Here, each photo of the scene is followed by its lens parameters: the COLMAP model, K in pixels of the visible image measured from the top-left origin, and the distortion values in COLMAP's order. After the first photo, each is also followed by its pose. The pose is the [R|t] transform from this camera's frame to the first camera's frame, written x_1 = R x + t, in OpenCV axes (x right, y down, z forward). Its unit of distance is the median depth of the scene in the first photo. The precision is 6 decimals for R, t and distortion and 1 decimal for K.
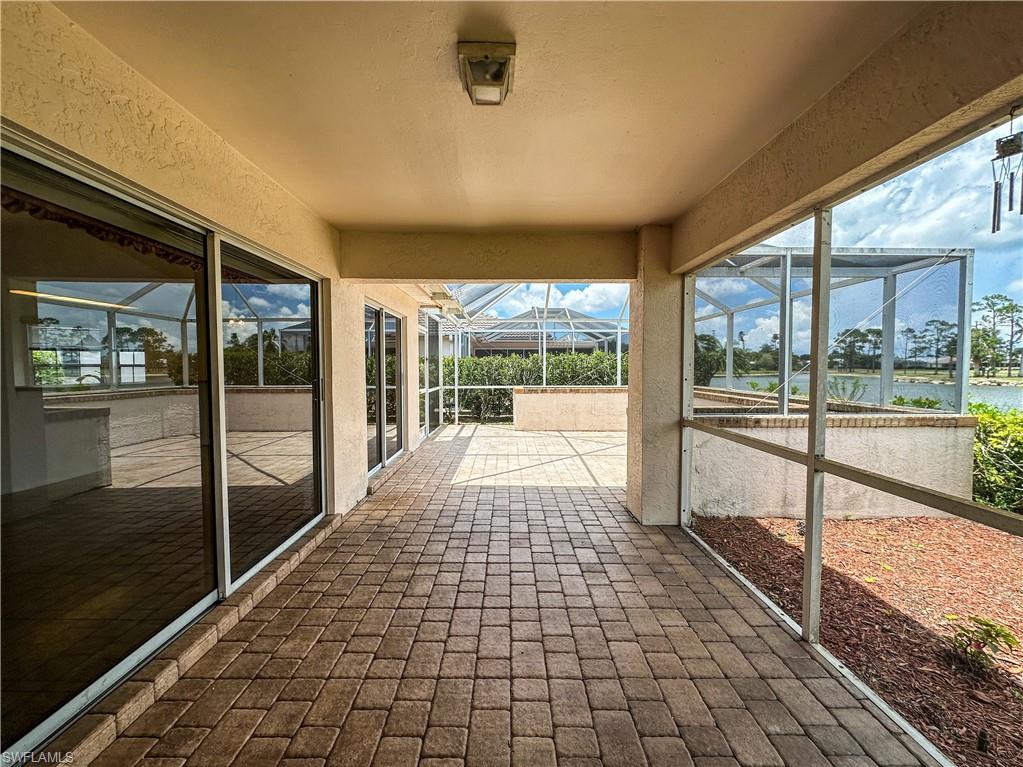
lens RADIAL K [[417.9, 0, 521.4], [0, 417.9, 381.6], [0, 0, 1]] dist [0.000381, 0.000760]
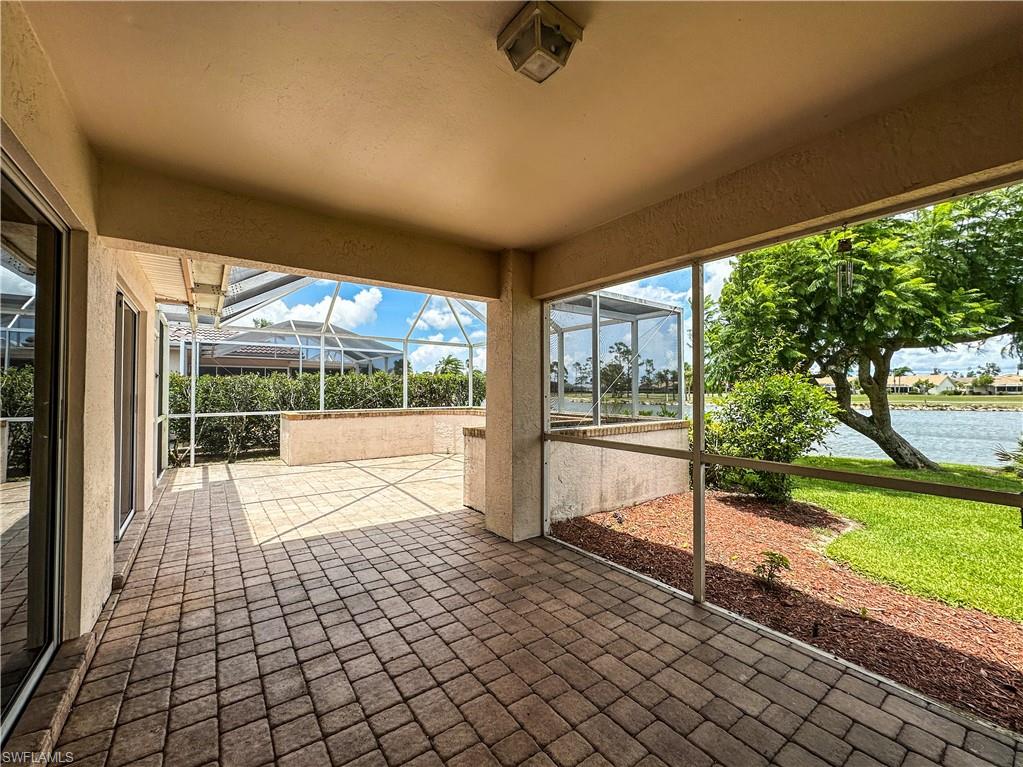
lens RADIAL K [[417.9, 0, 521.4], [0, 417.9, 381.6], [0, 0, 1]] dist [0.000381, 0.000760]
pose [[0.810280, 0.013192, 0.585894, -0.279200], [0.020690, 0.998479, -0.051096, 0.009502], [-0.585677, 0.053524, 0.808775, 0.154257]]
